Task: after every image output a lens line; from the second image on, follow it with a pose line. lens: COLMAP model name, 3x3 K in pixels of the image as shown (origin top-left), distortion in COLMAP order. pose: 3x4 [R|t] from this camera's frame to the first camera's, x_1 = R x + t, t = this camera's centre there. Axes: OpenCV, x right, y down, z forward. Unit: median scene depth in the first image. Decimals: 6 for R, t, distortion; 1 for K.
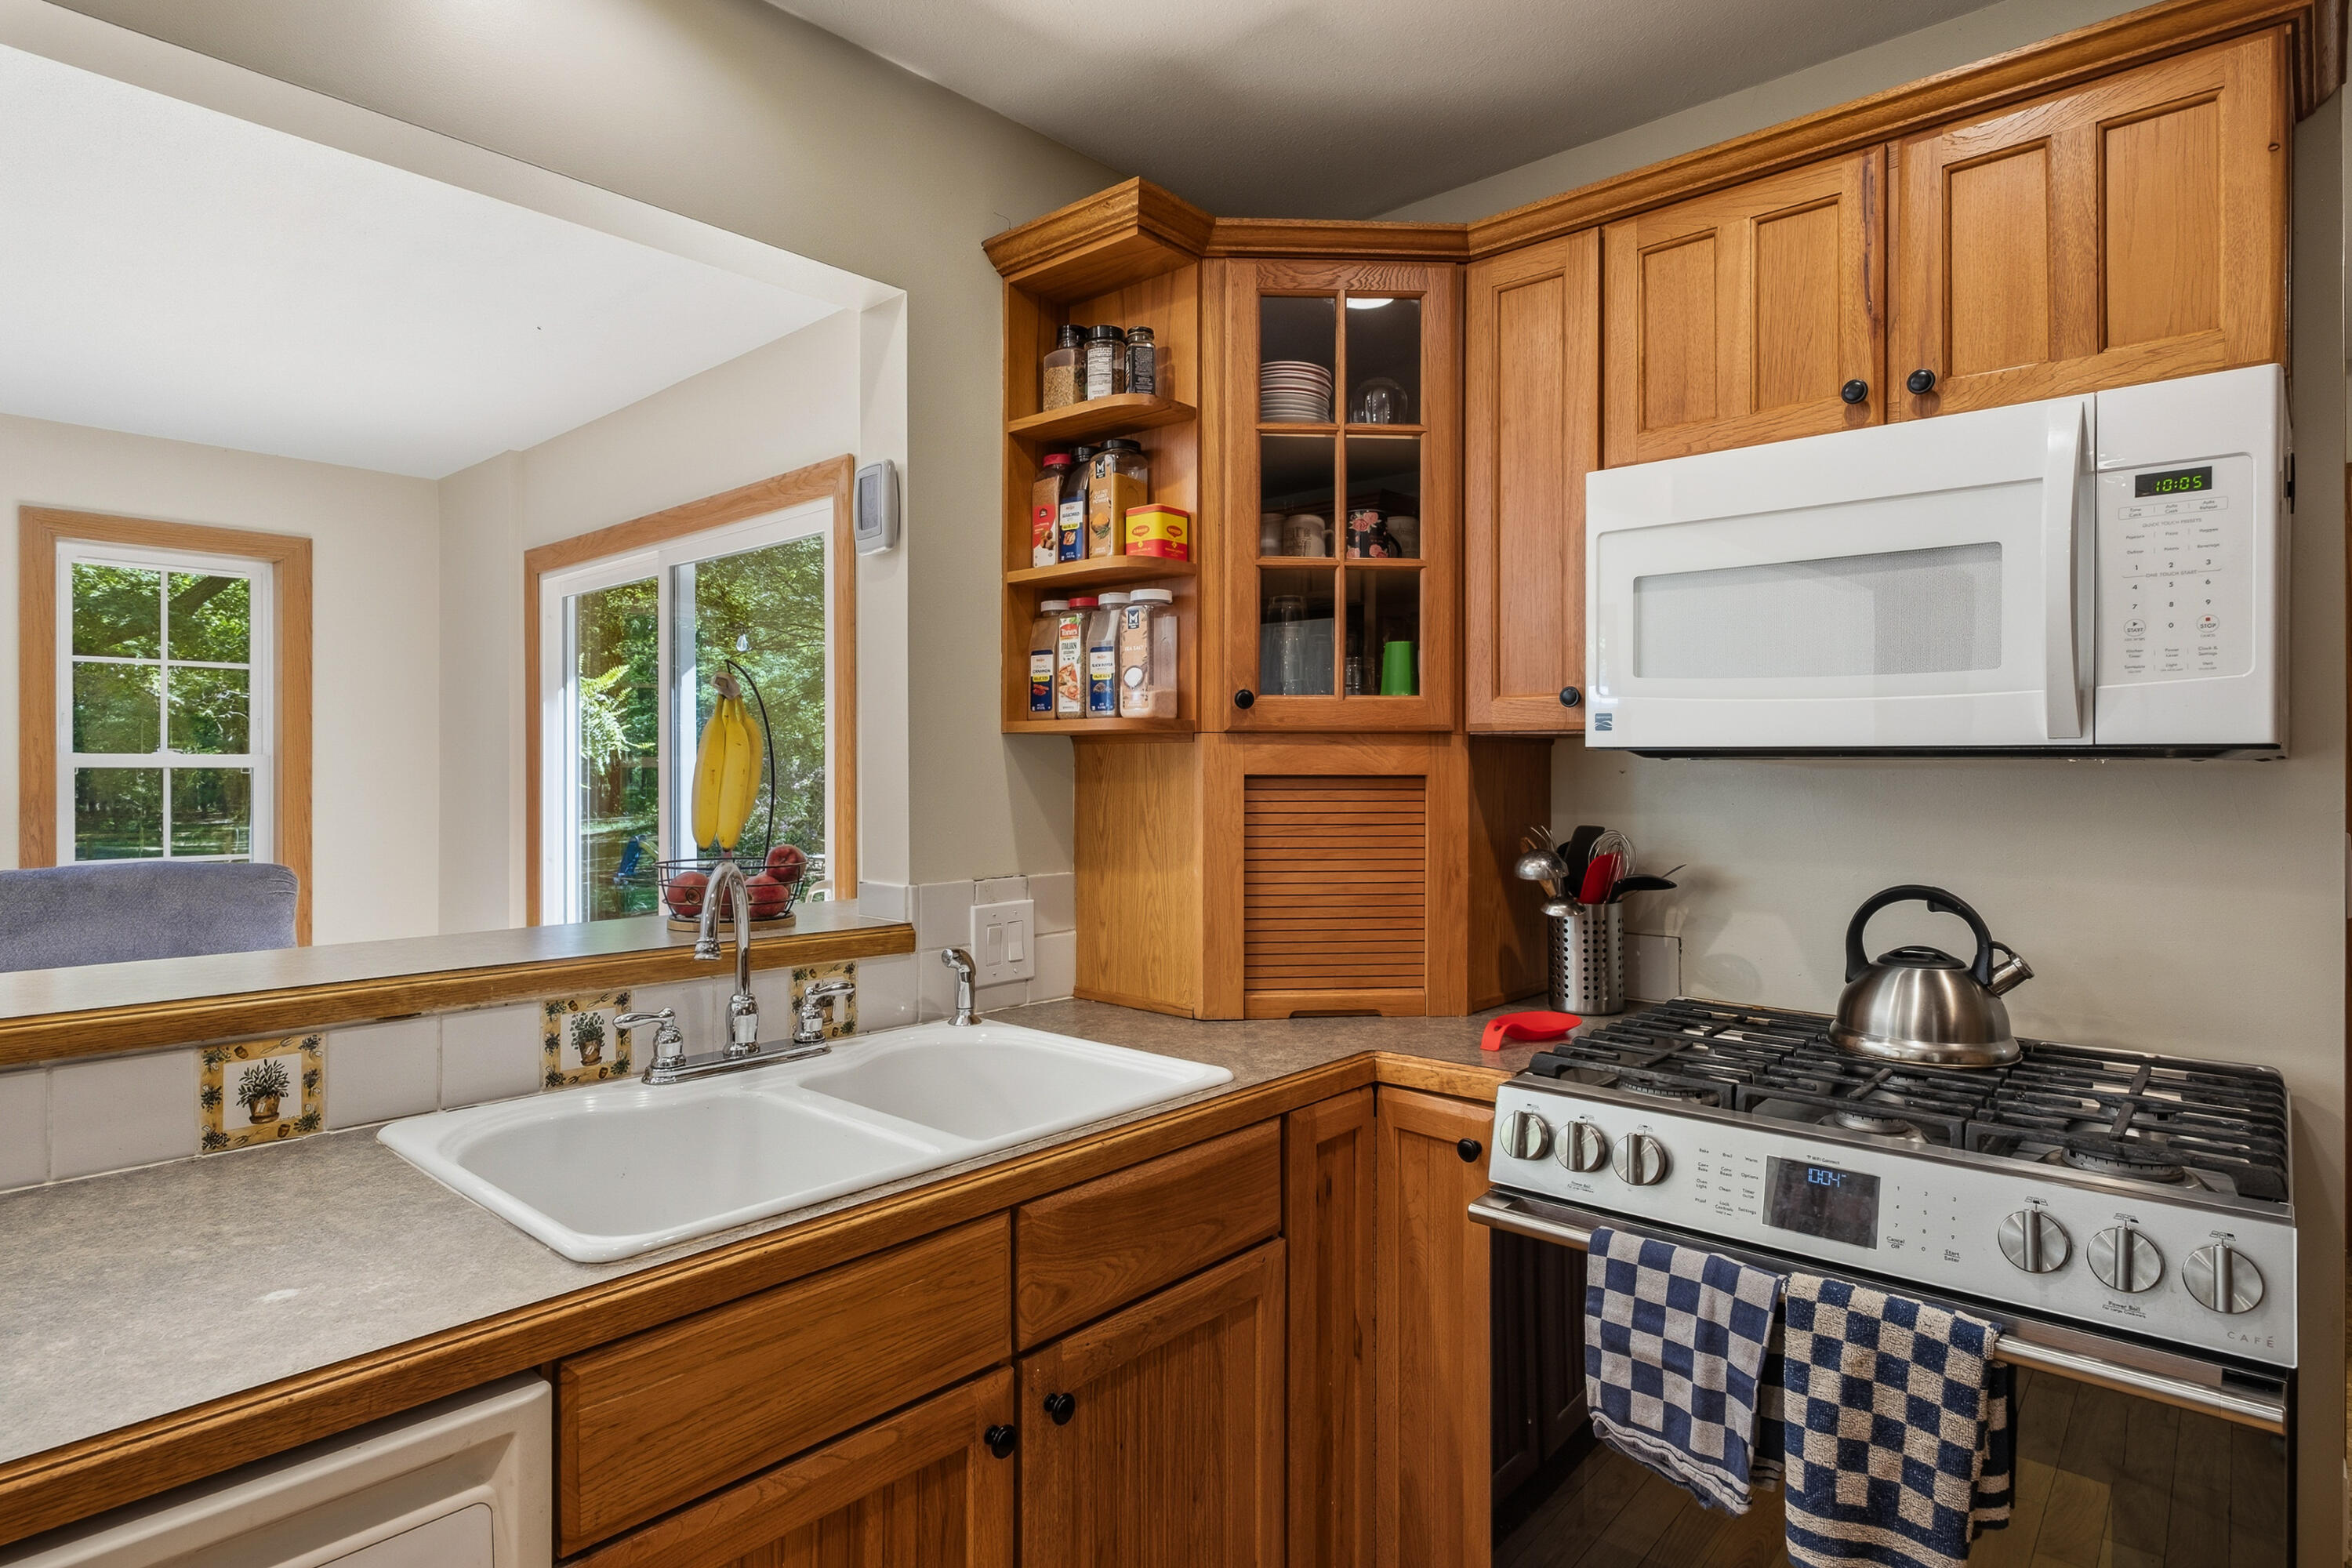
lens RADIAL K [[1216.5, 0, 1222.8], [0, 1216.5, 772.2], [0, 0, 1]] dist [0.000350, -0.004107]
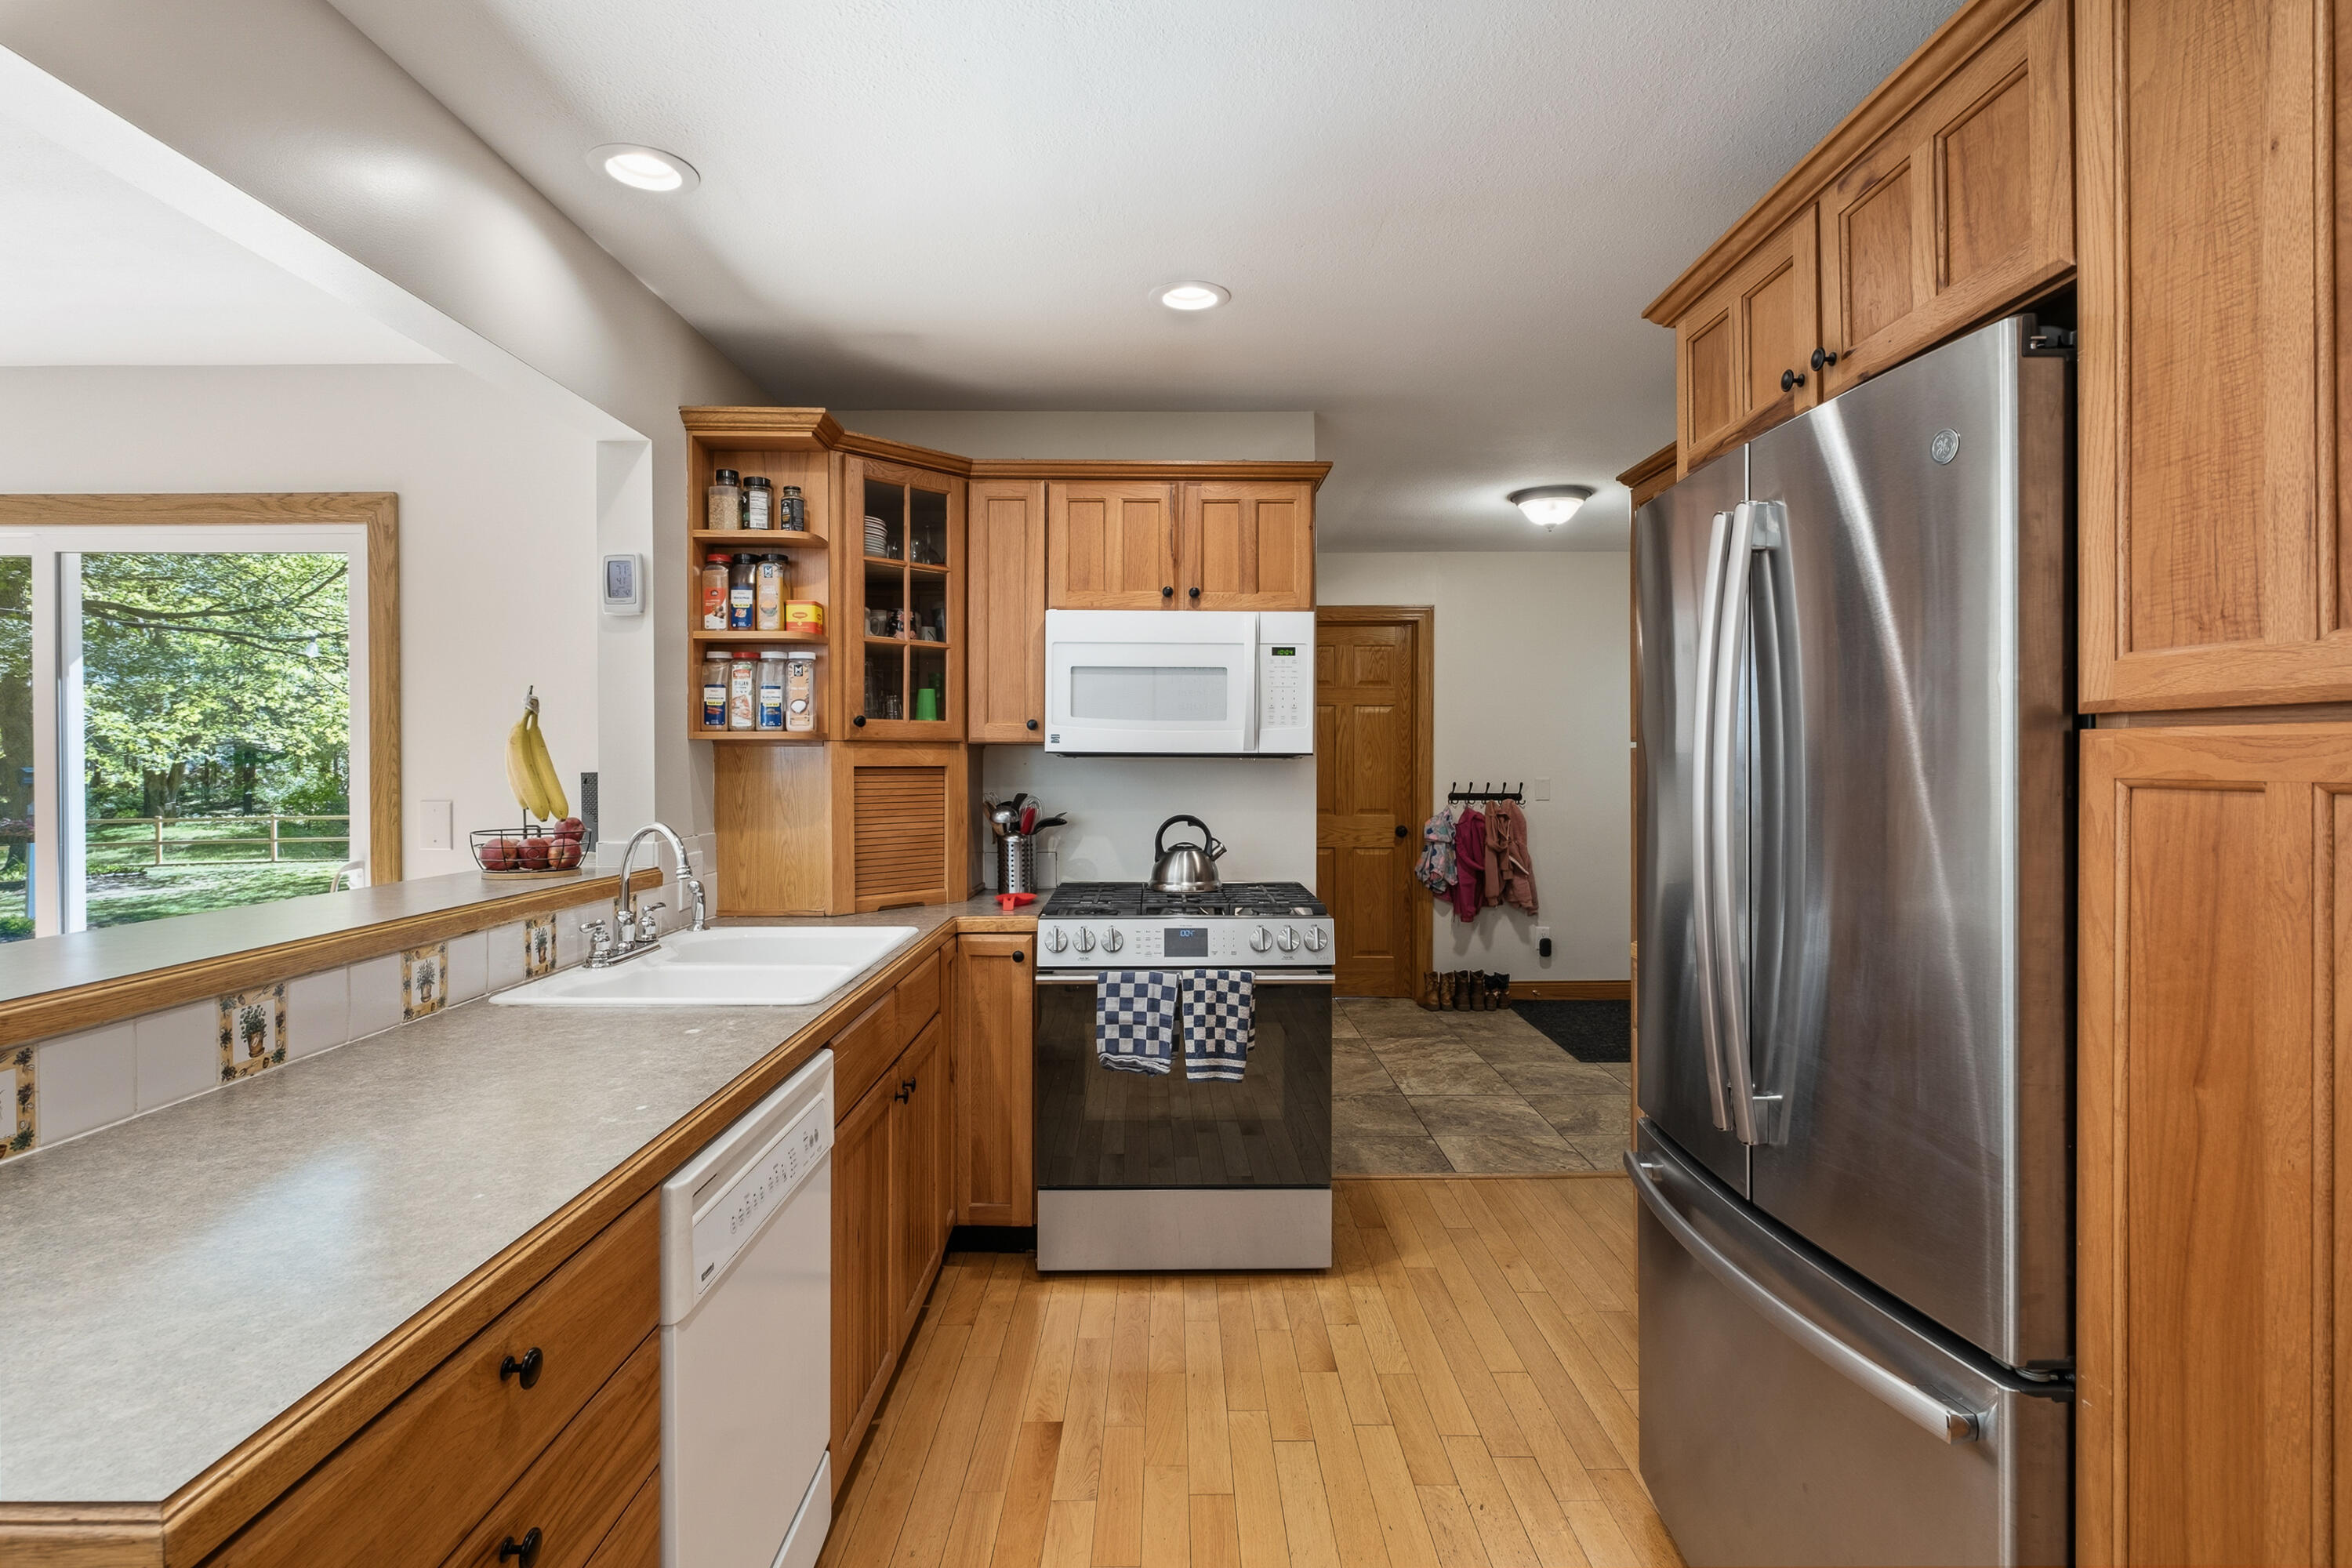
lens RADIAL K [[1124.4, 0, 1173.8], [0, 1124.4, 768.7], [0, 0, 1]] dist [-0.018236, -0.000376]
pose [[0.743839, -0.006315, 0.668329, -0.766423], [0.001826, 0.999971, 0.007416, -0.005854], [-0.668357, -0.004296, 0.743828, -0.482032]]
